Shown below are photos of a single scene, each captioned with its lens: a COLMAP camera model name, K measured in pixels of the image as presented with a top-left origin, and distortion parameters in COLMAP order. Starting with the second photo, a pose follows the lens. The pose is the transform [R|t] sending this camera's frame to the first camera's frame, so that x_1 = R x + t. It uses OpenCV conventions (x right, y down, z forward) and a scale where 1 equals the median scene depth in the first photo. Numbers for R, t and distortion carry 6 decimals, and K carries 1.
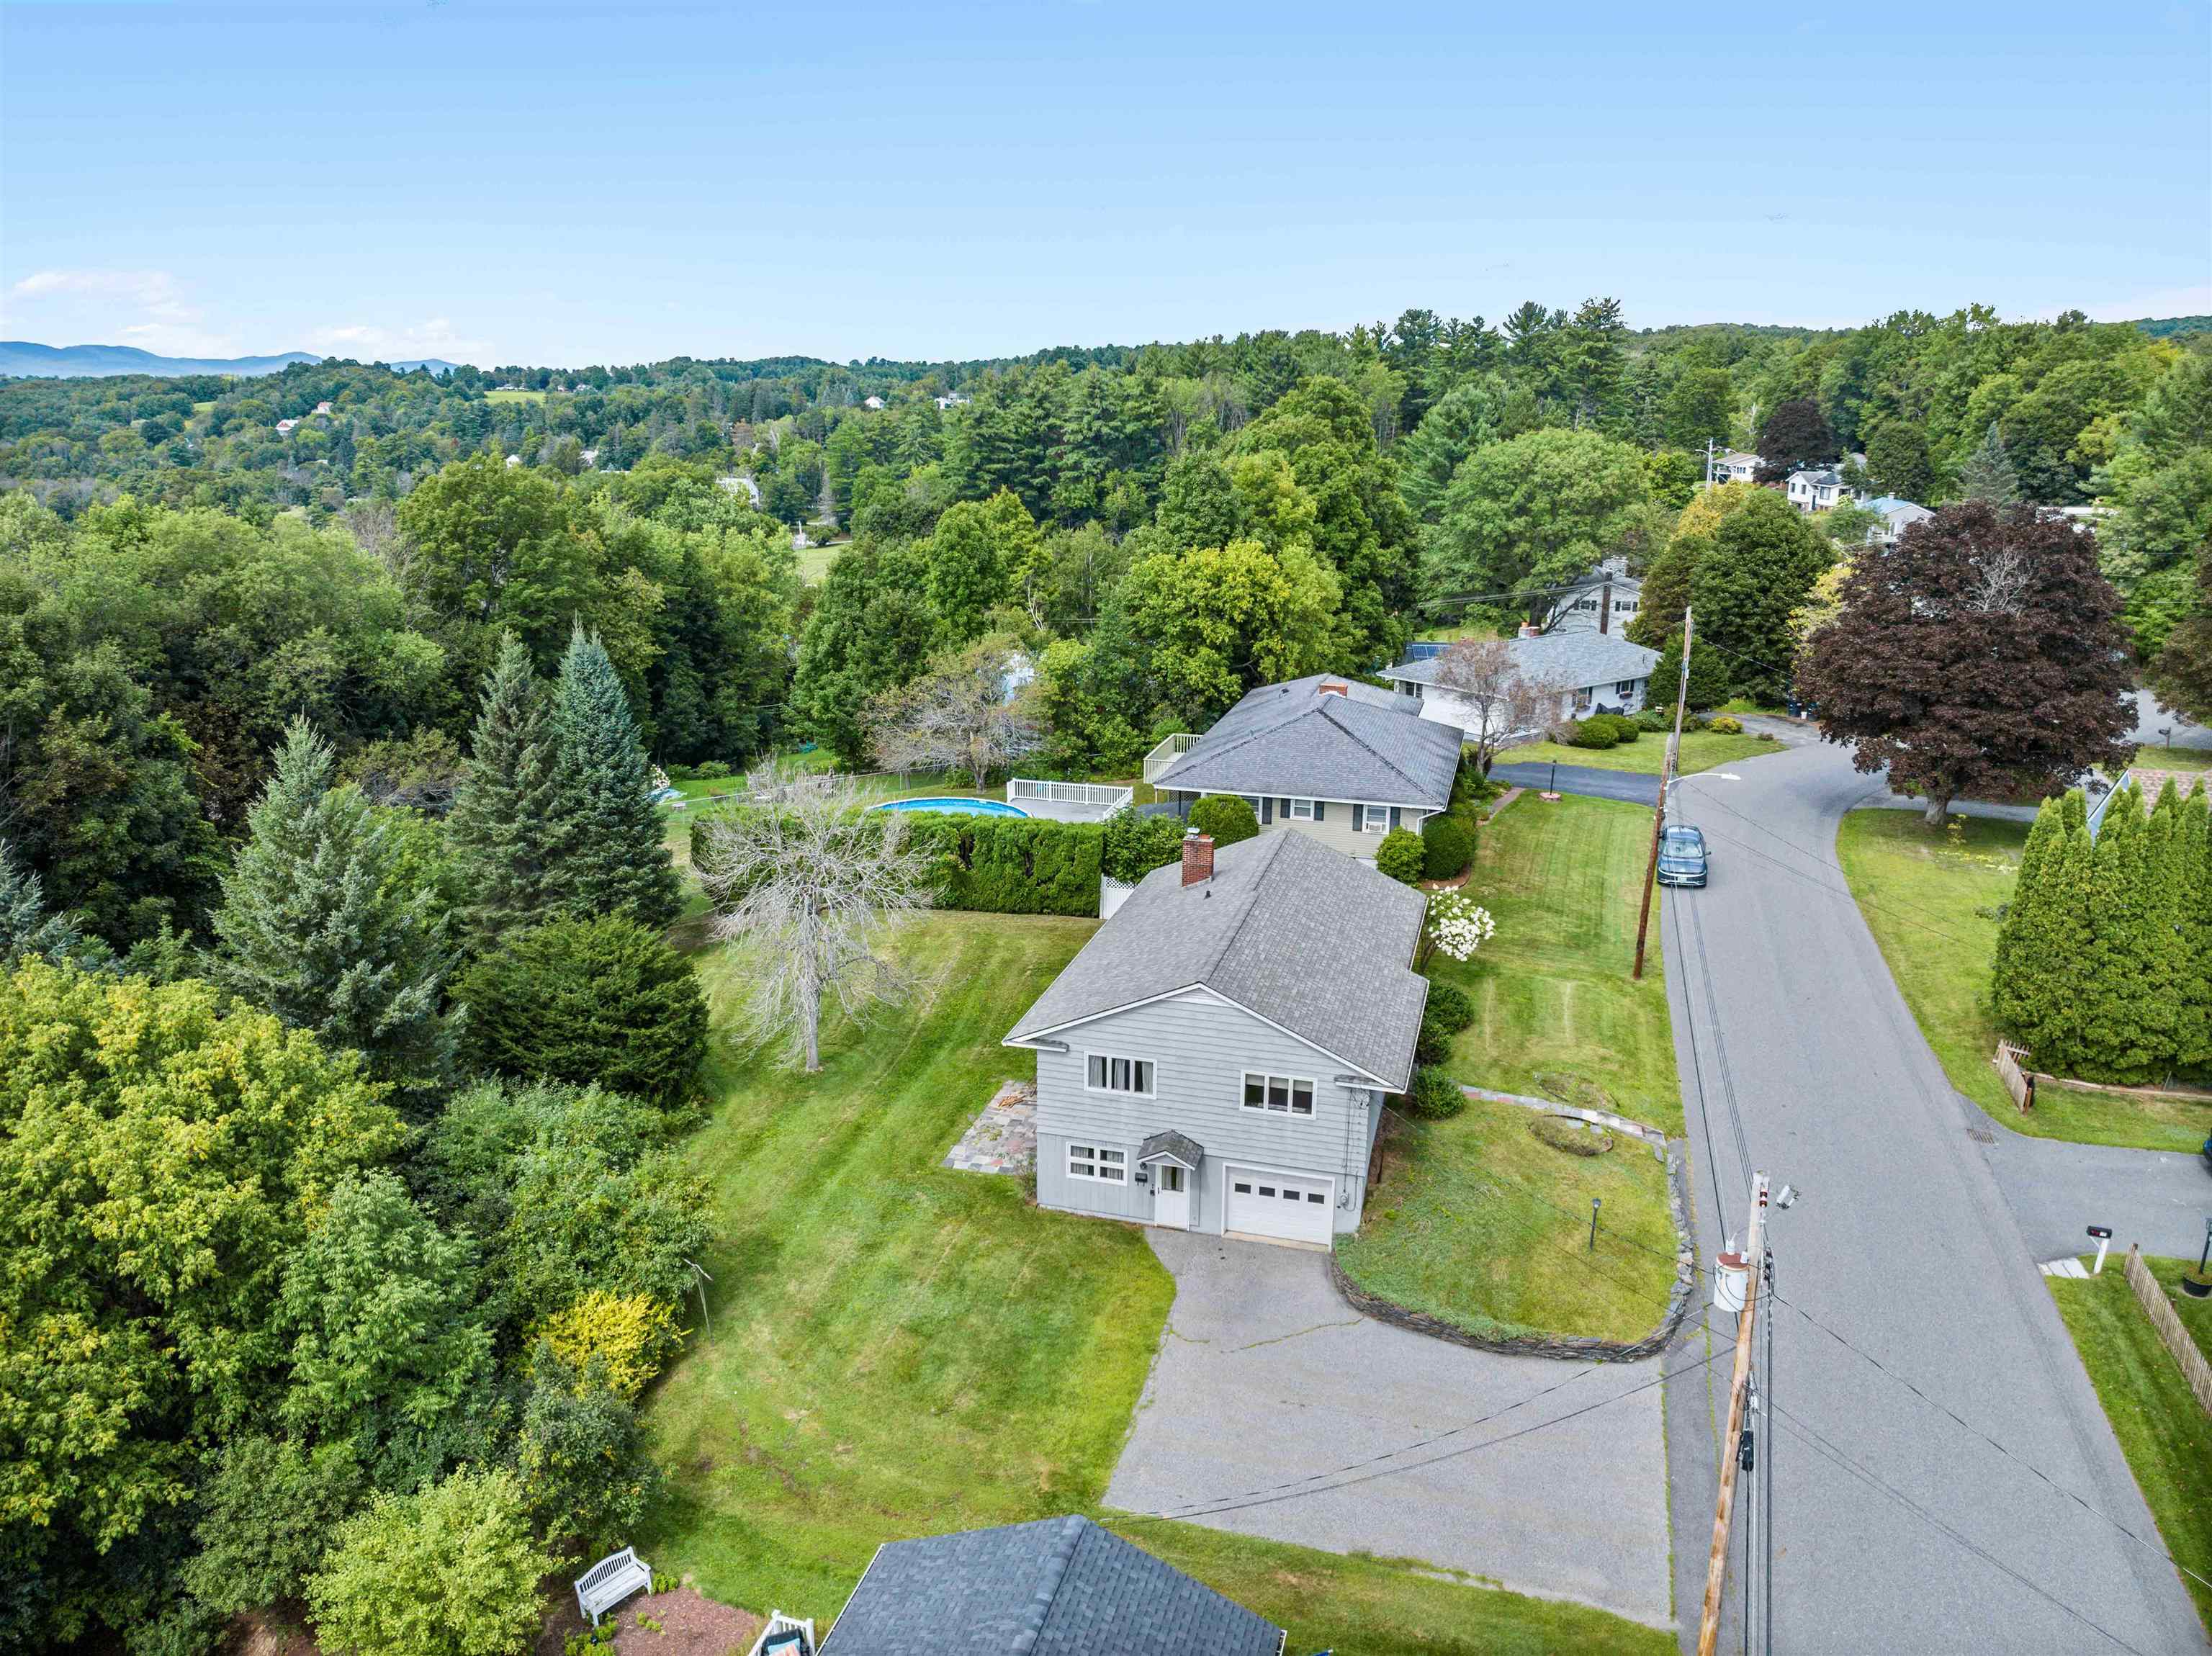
lens RADIAL K [[1566.3, 0, 1106.0], [0, 1566.3, 828.0], [0, 0, 1]] dist [-0.042454, 0.012782]
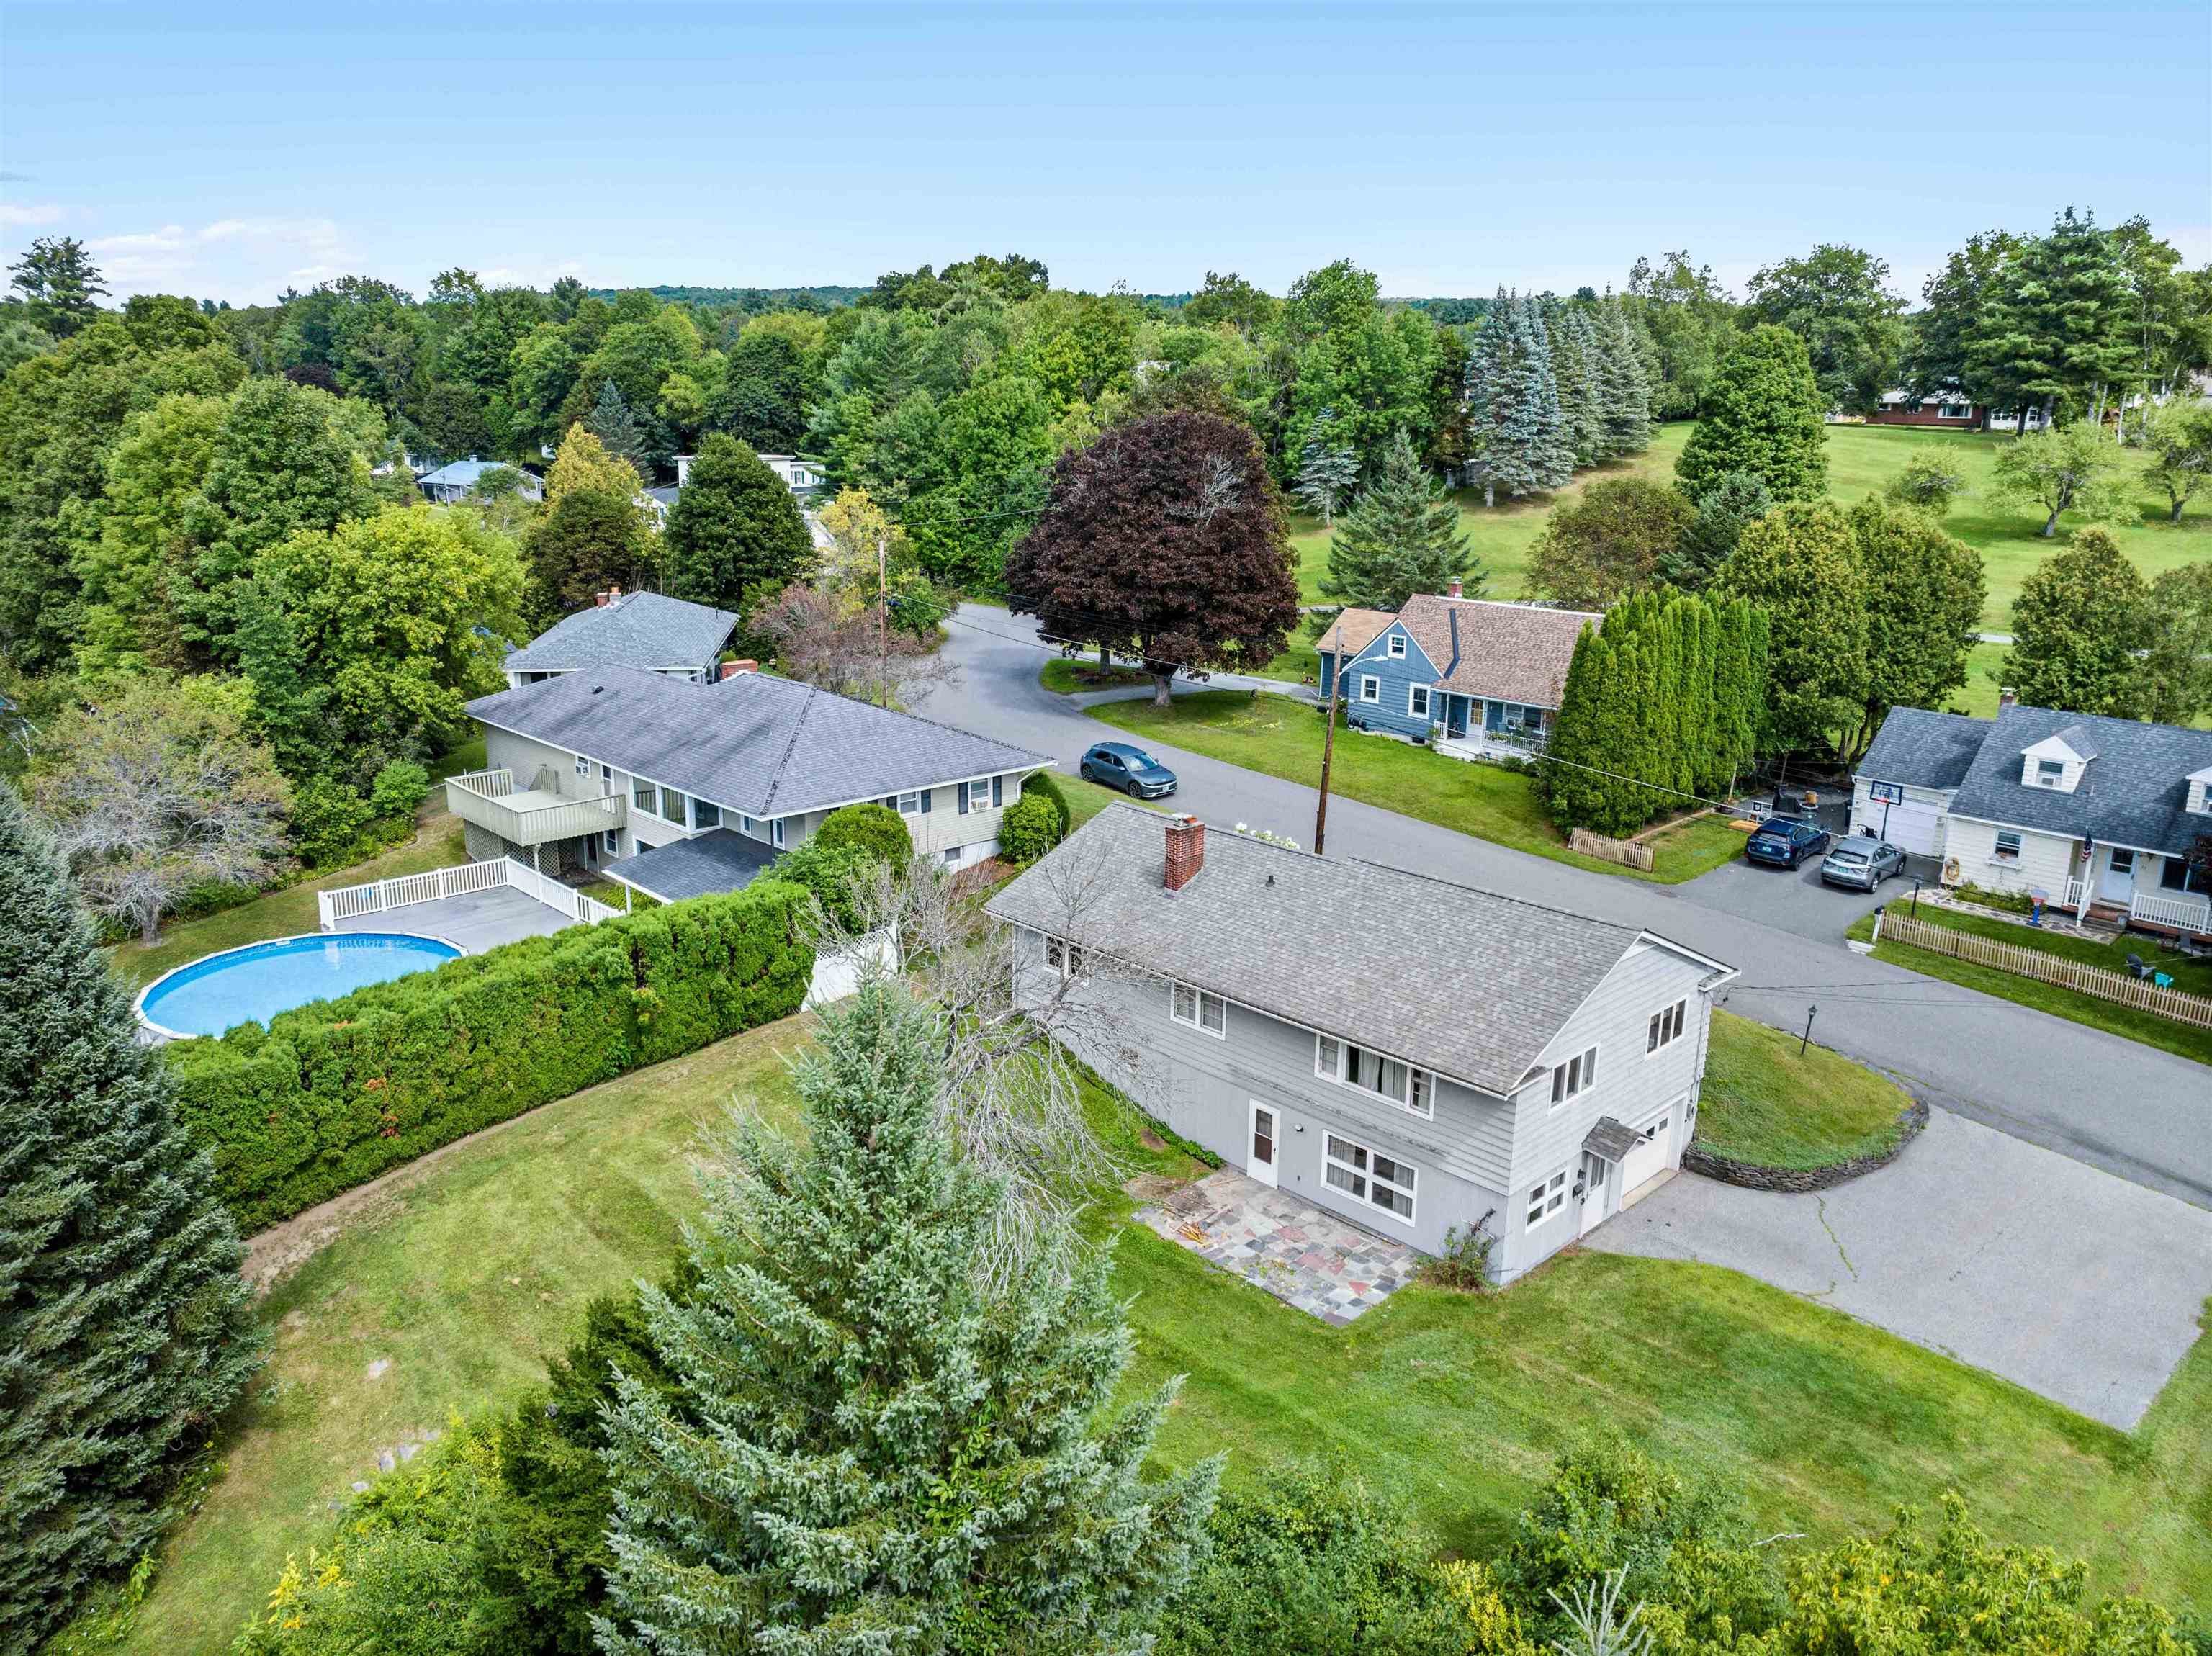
lens RADIAL K [[1566.3, 0, 1106.0], [0, 1566.3, 828.0], [0, 0, 1]] dist [-0.042454, 0.012782]
pose [[0.505454, -0.225540, 0.832855, -0.493179], [0.219122, 0.967142, 0.128922, -0.081277], [-0.834567, 0.117333, 0.538266, 0.486512]]
